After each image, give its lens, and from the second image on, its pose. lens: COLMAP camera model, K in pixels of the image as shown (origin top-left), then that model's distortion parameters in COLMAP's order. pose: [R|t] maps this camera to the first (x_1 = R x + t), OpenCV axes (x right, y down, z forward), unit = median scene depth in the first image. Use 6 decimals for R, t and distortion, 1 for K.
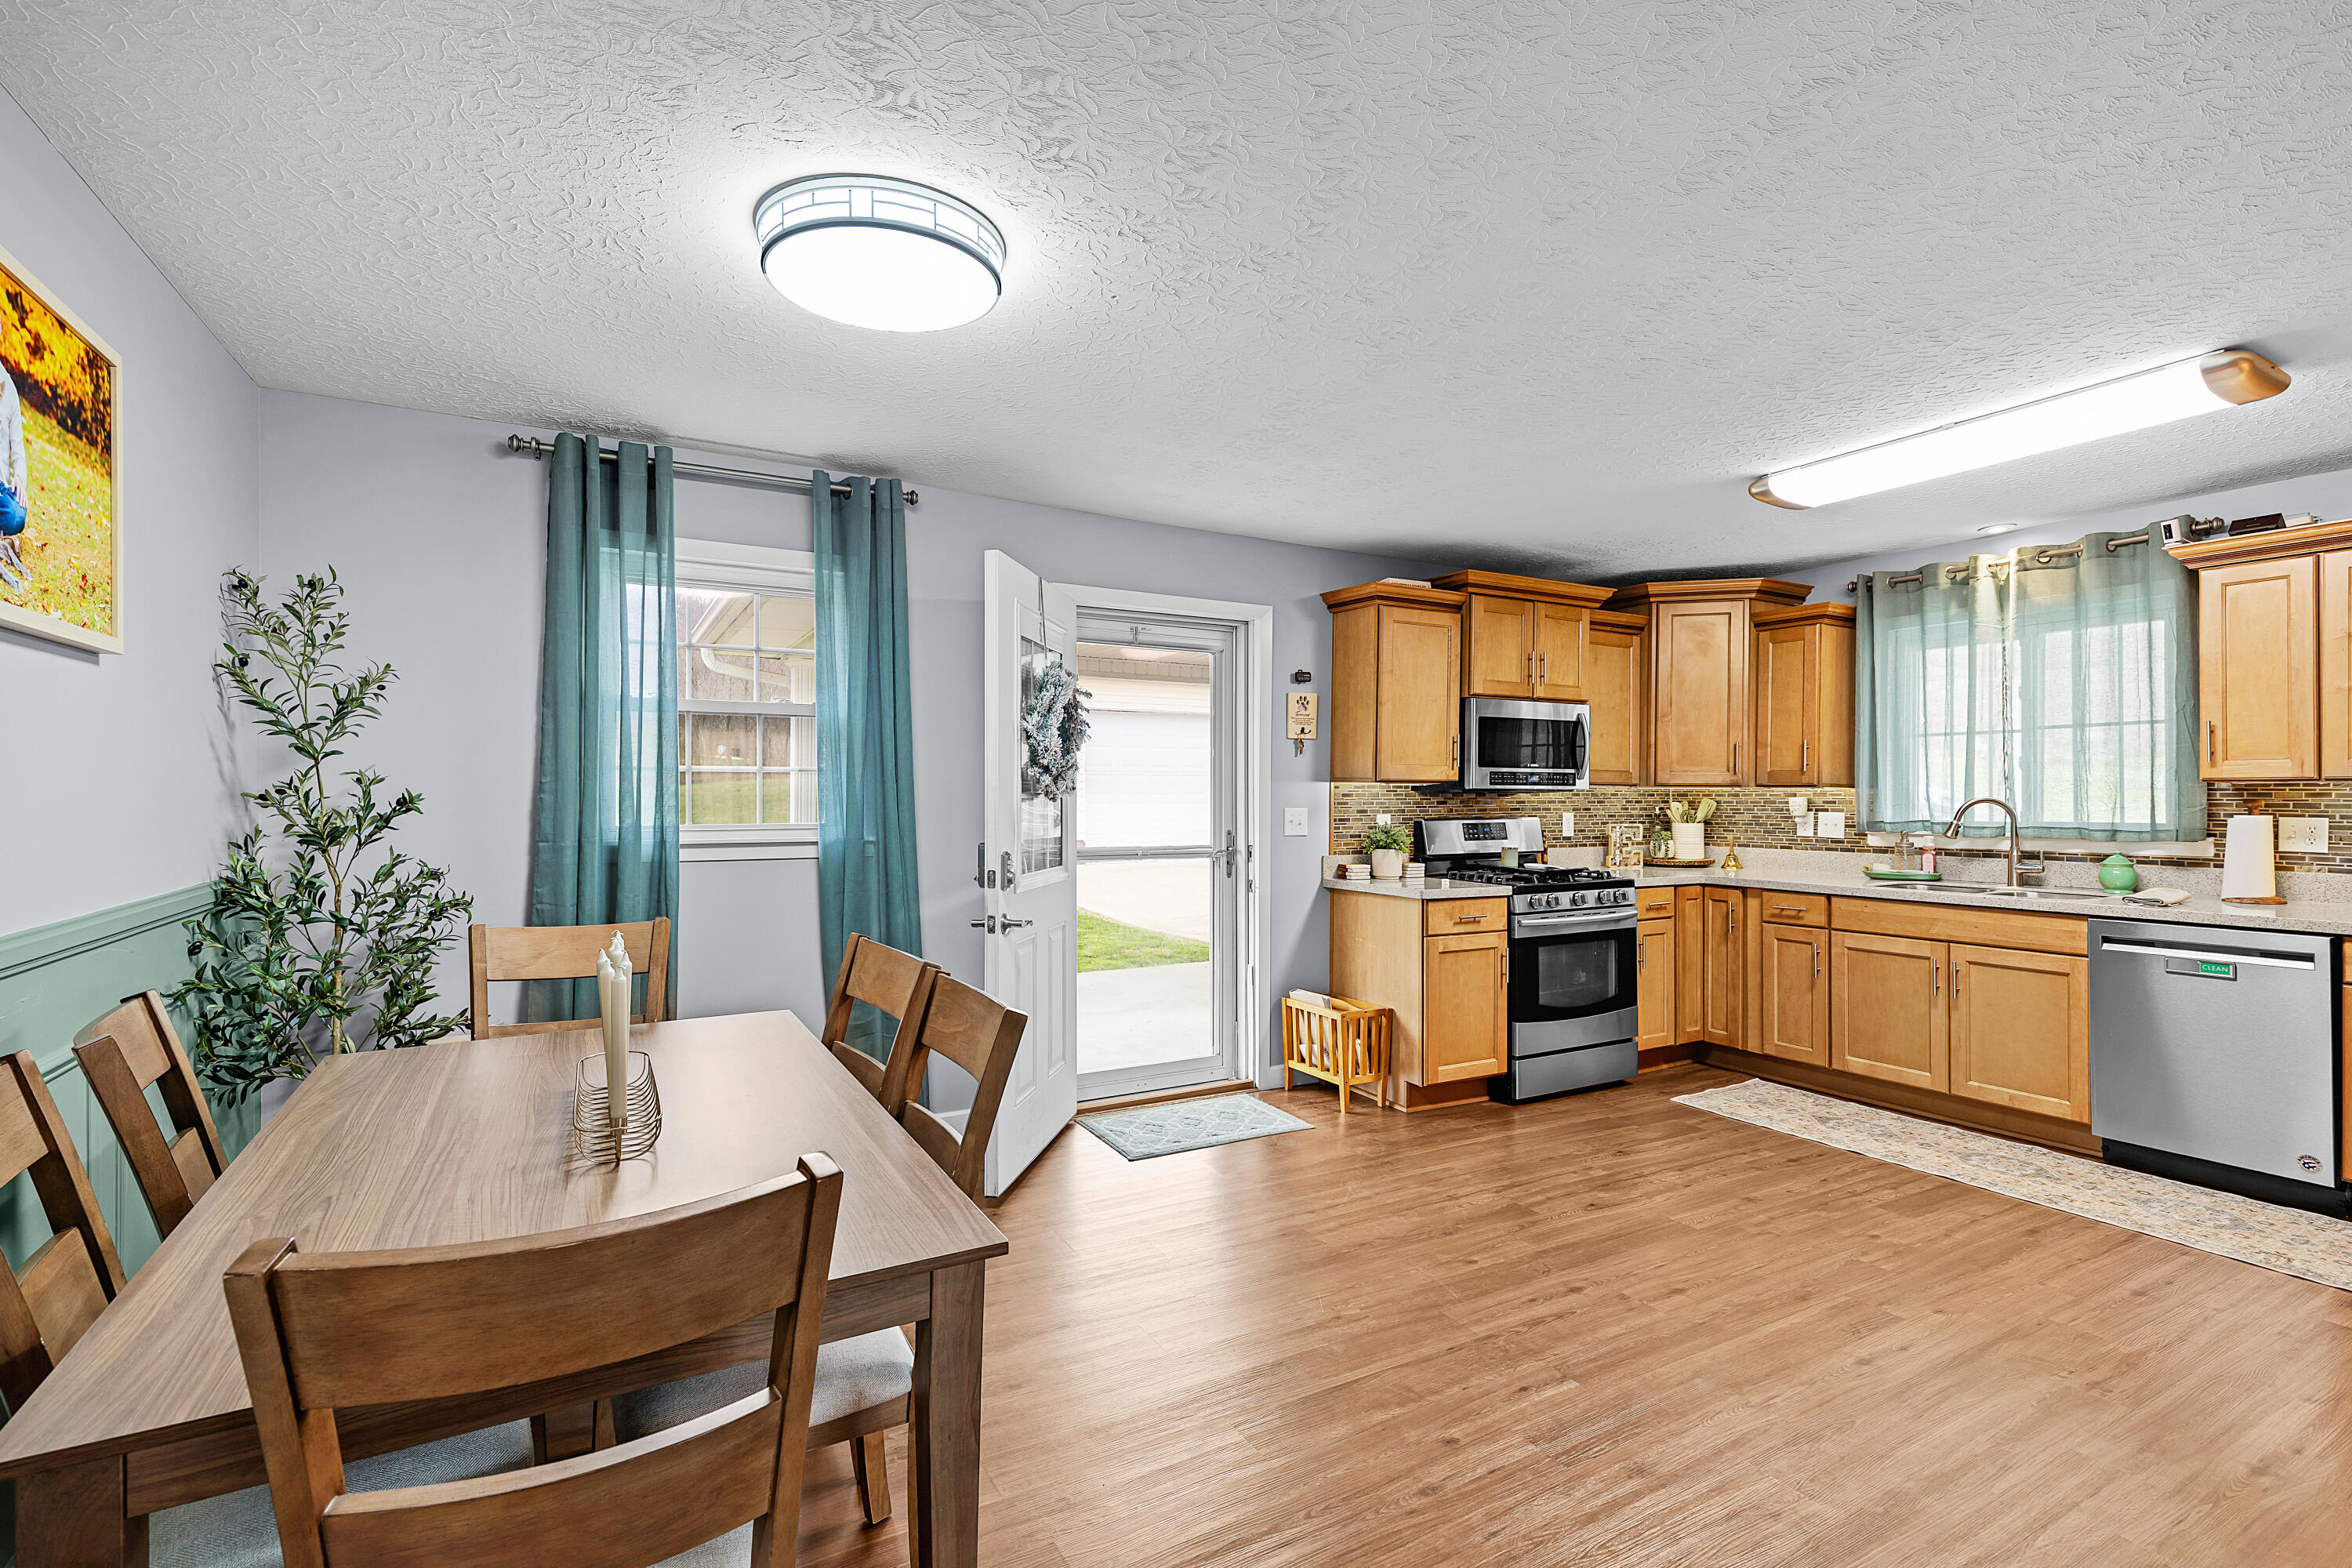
lens RADIAL K [[1089.2, 0, 1170.6], [0, 1089.2, 787.9], [0, 0, 1]] dist [0.005639, -0.000968]
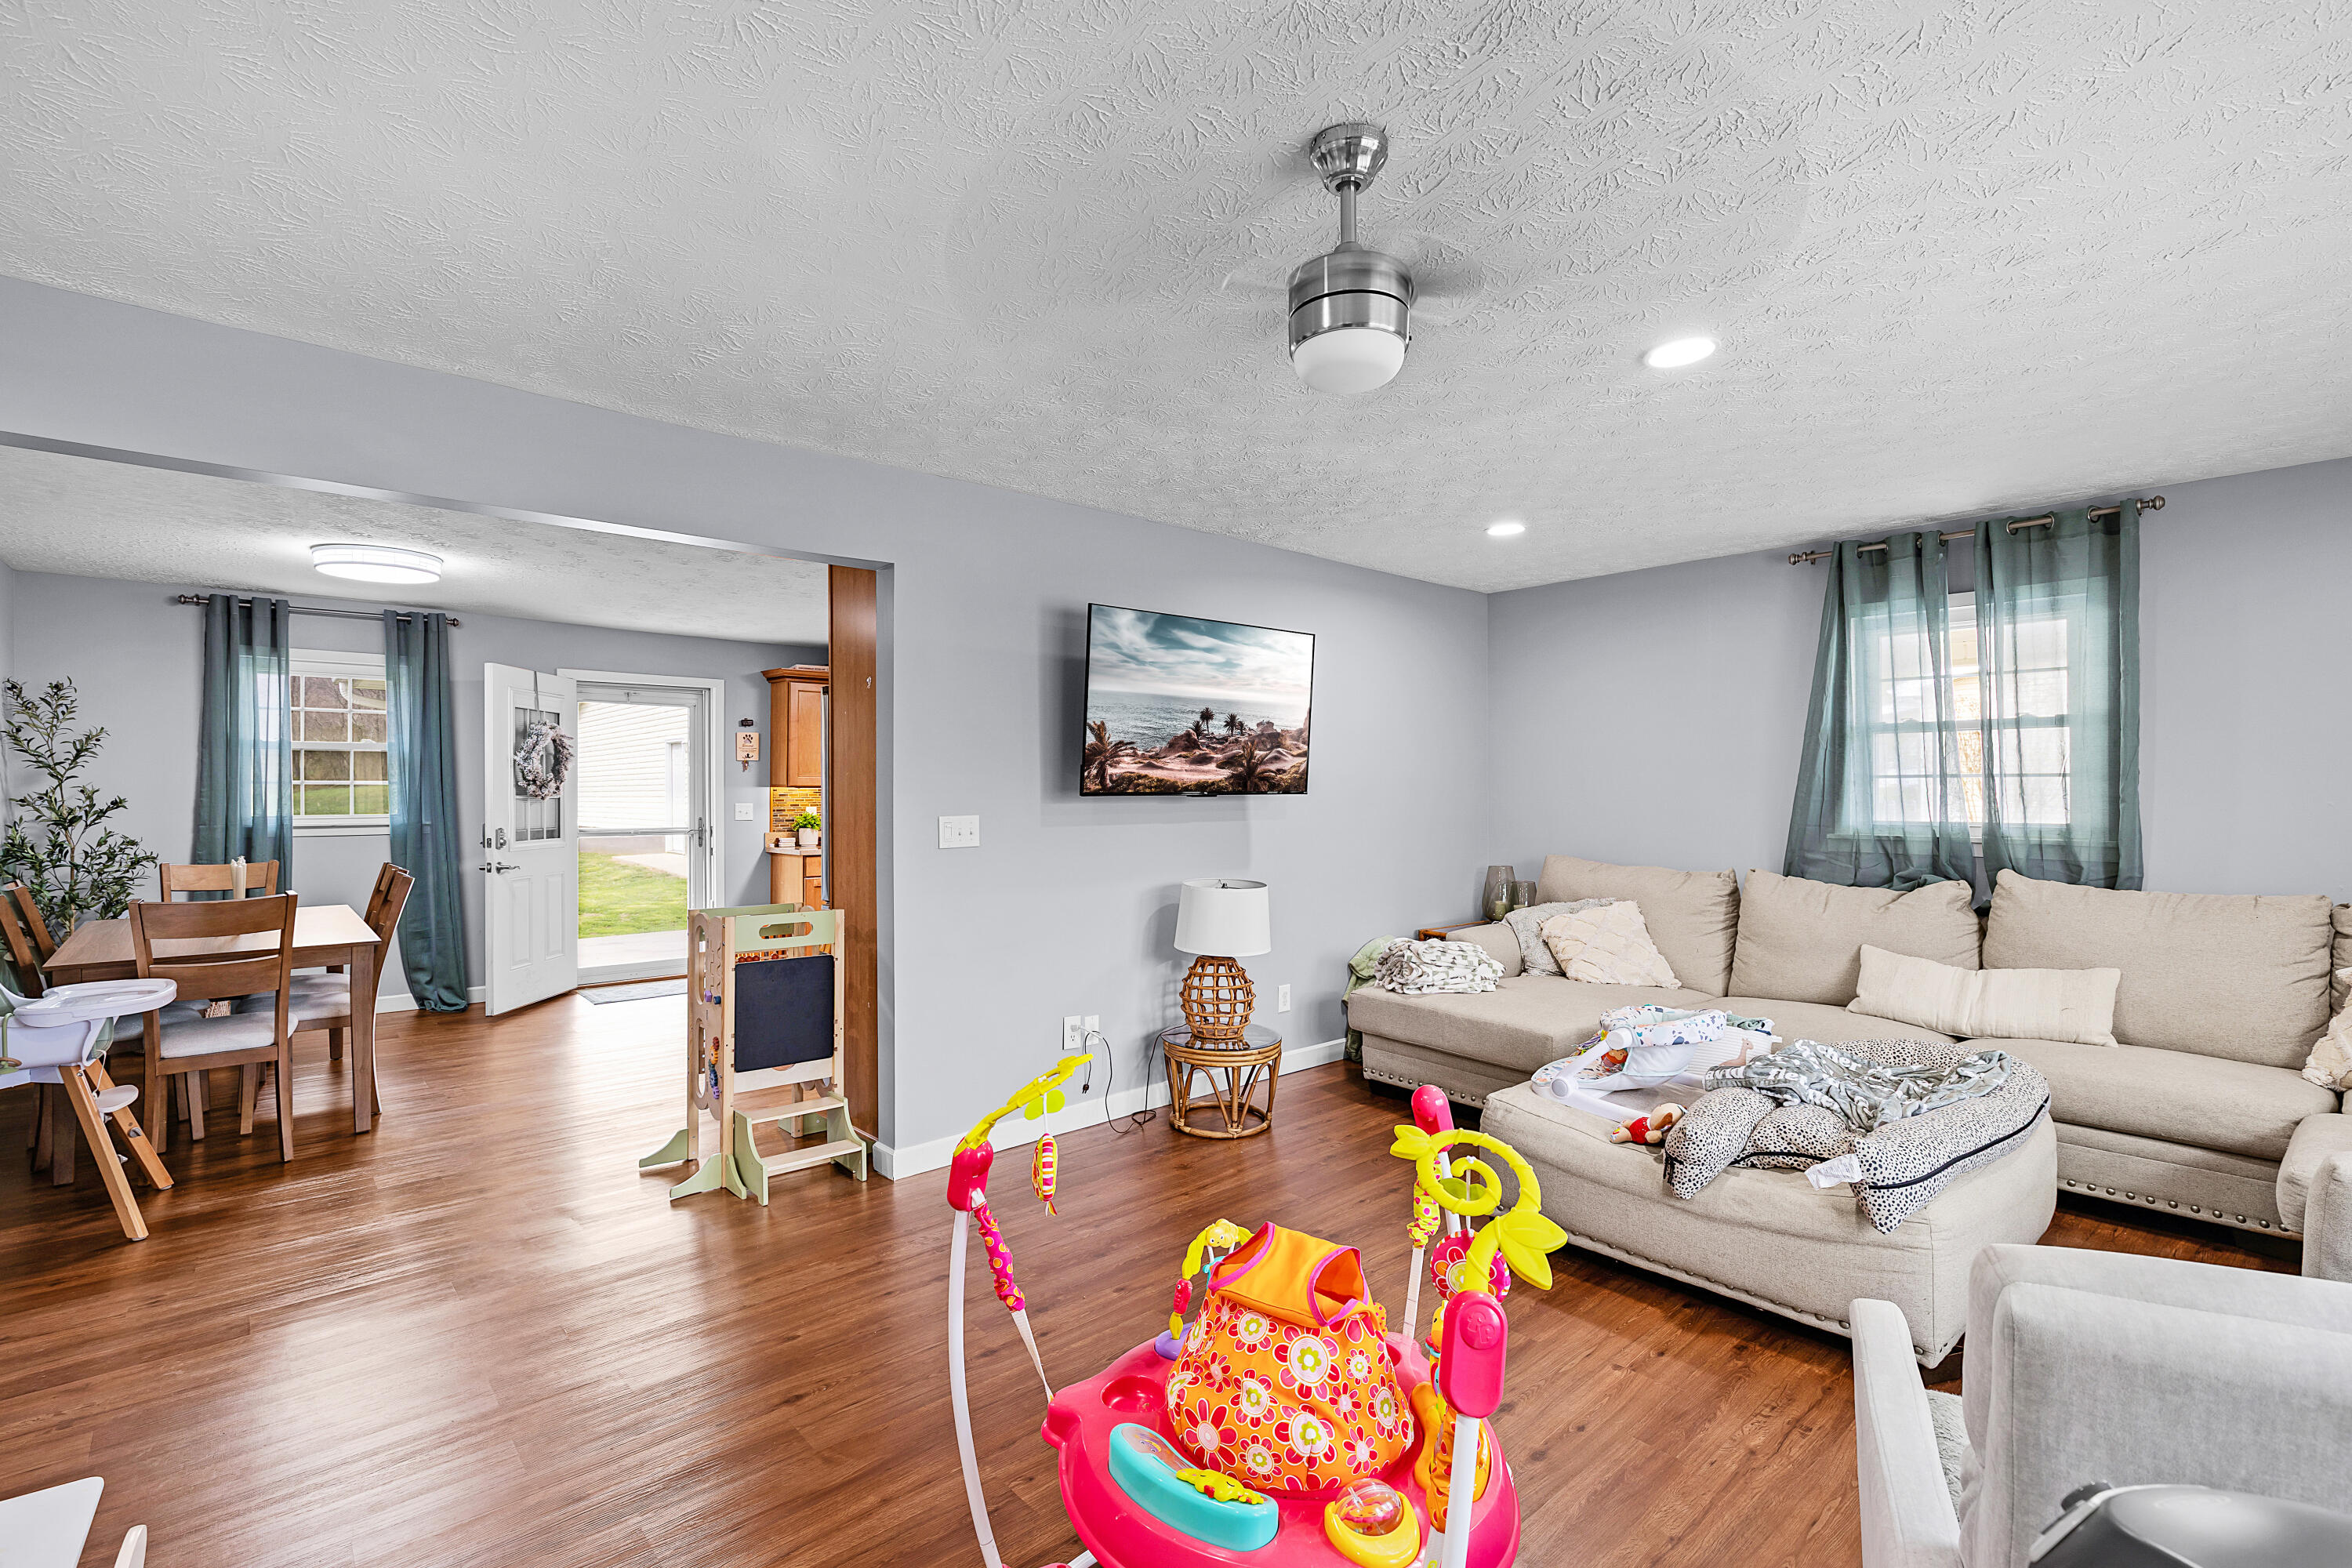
lens RADIAL K [[1089.2, 0, 1183.2], [0, 1089.2, 784.1], [0, 0, 1]] dist [0.005639, -0.000968]
pose [[0.975080, -0.004067, 0.221818, 0.410634], [0.004497, 0.999989, -0.001433, -0.005095], [-0.221810, 0.002395, 0.975087, -0.760934]]
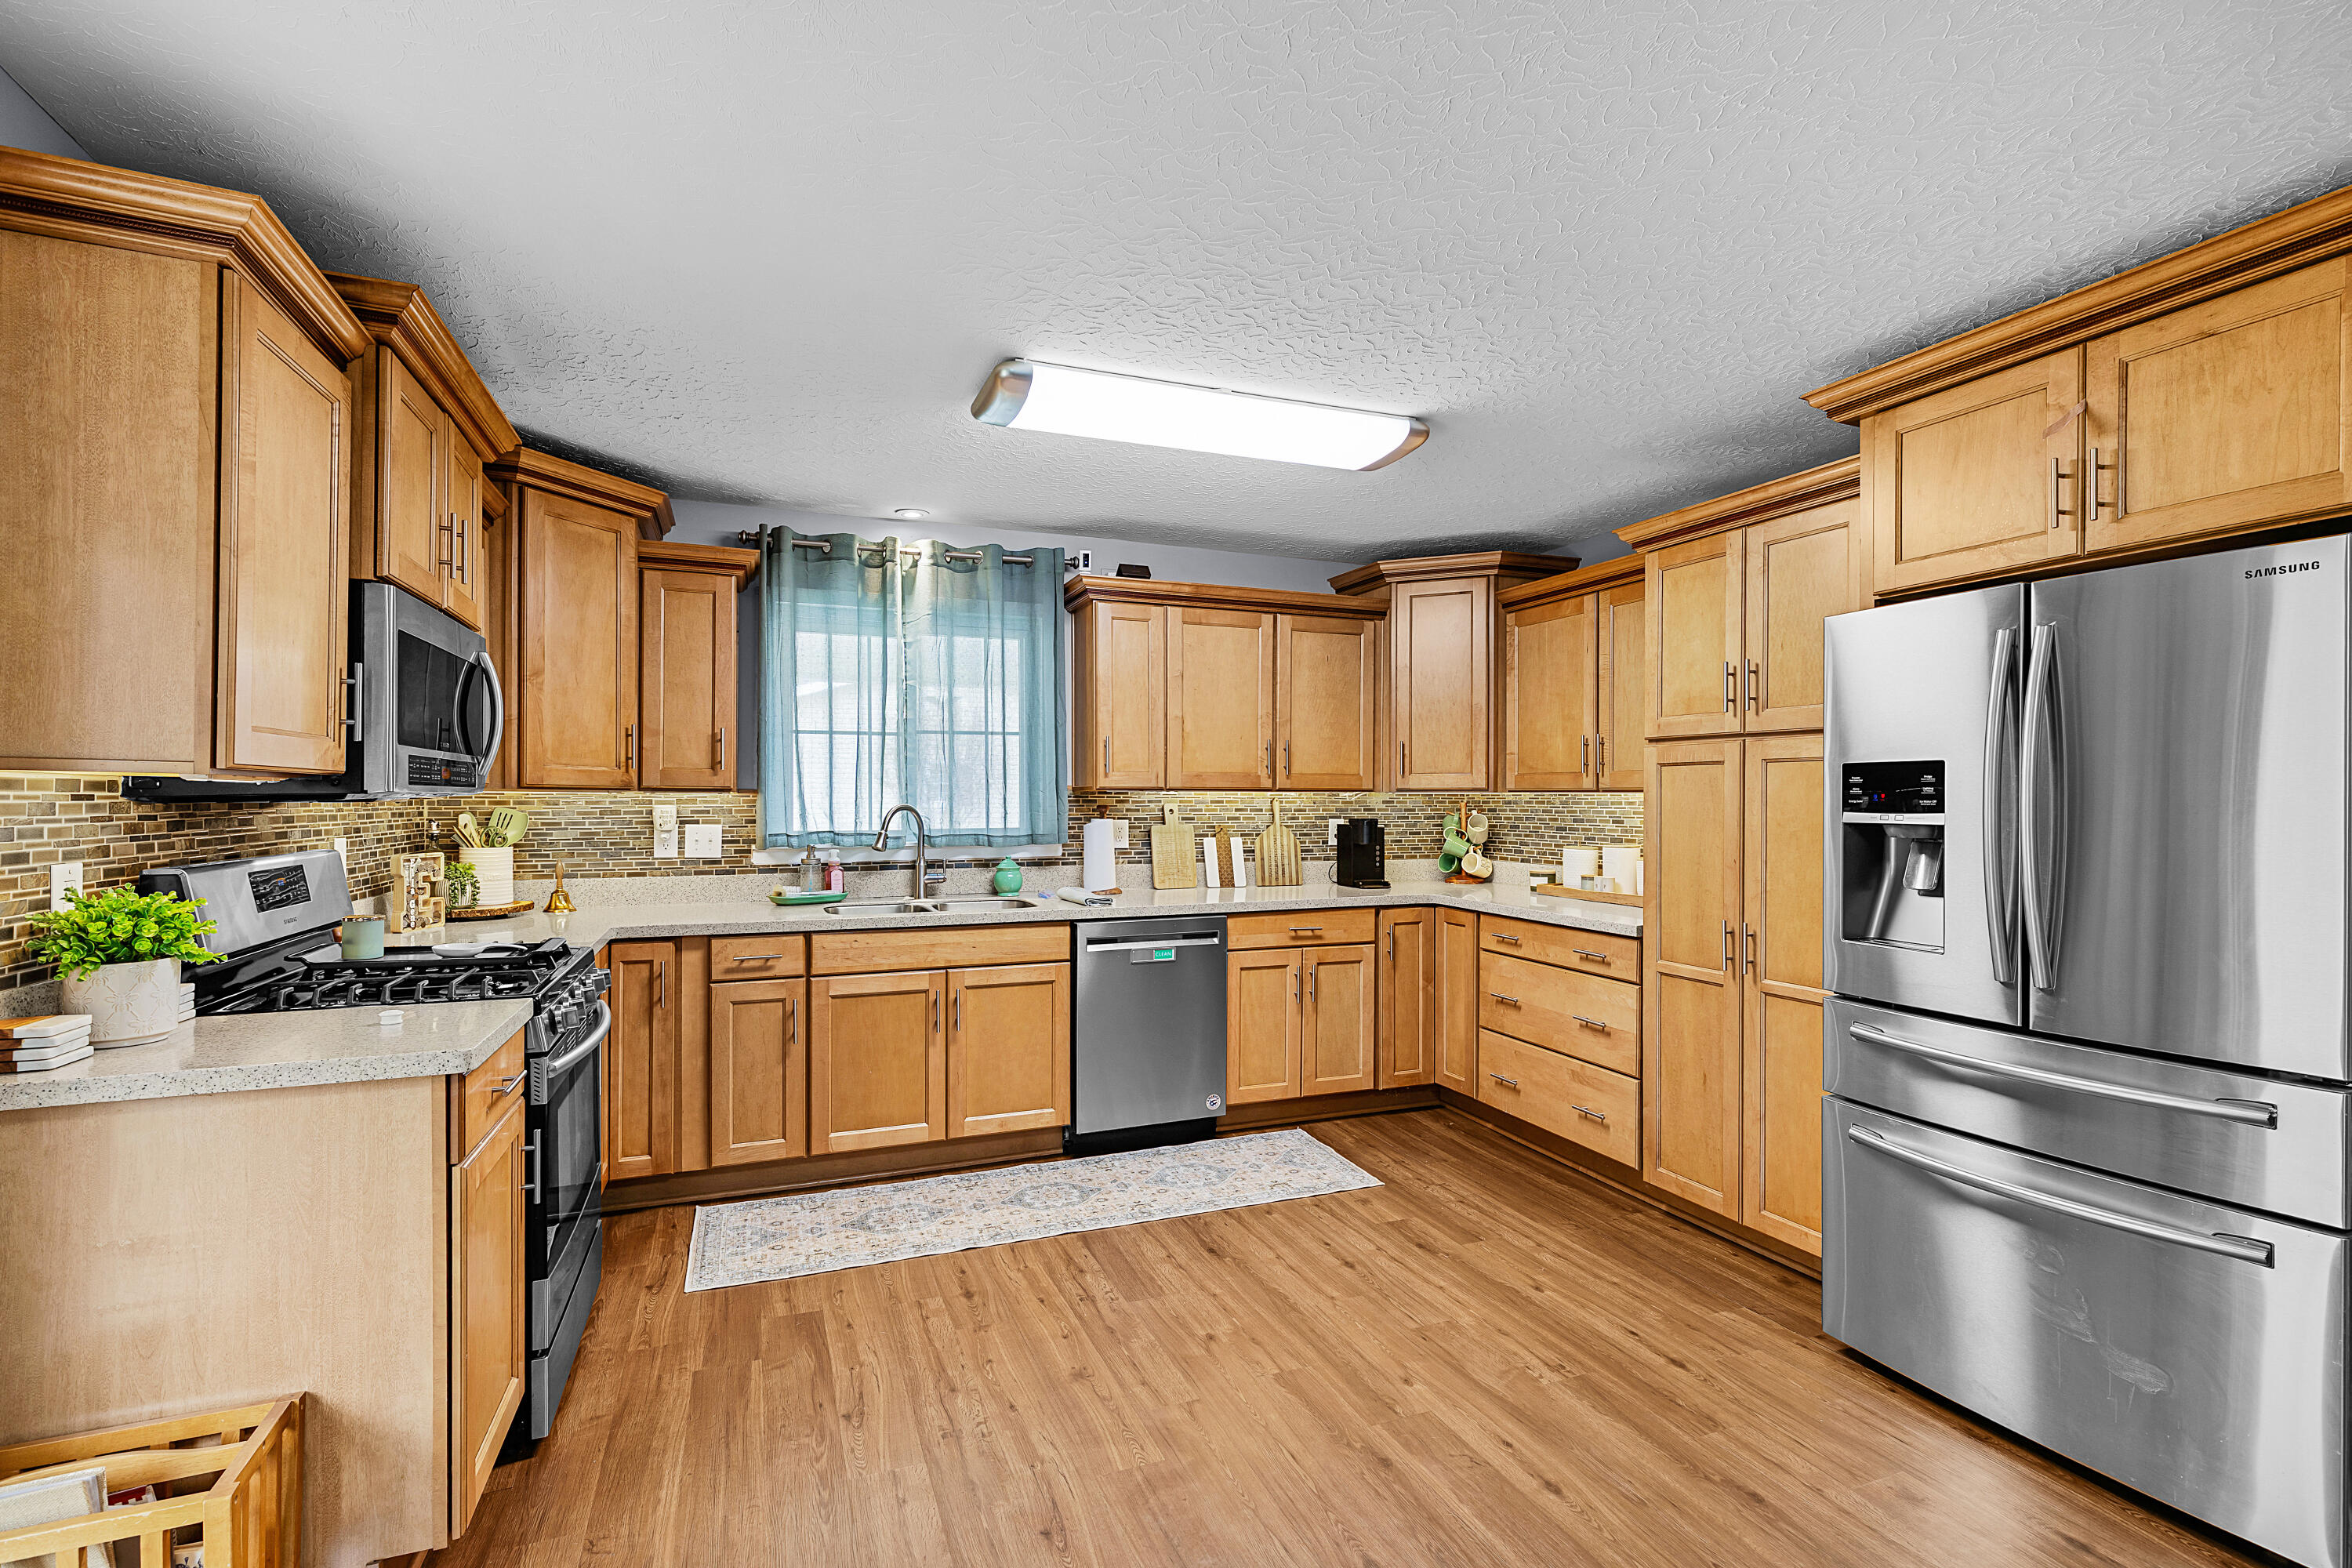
lens RADIAL K [[1089.2, 0, 1196.3], [0, 1089.2, 797.1], [0, 0, 1]] dist [0.005639, -0.000968]
pose [[0.121592, -0.001502, 0.992579, -0.128713], [-0.006693, 0.999975, 0.002333, -0.001006], [-0.992558, -0.006927, 0.121579, 0.646615]]
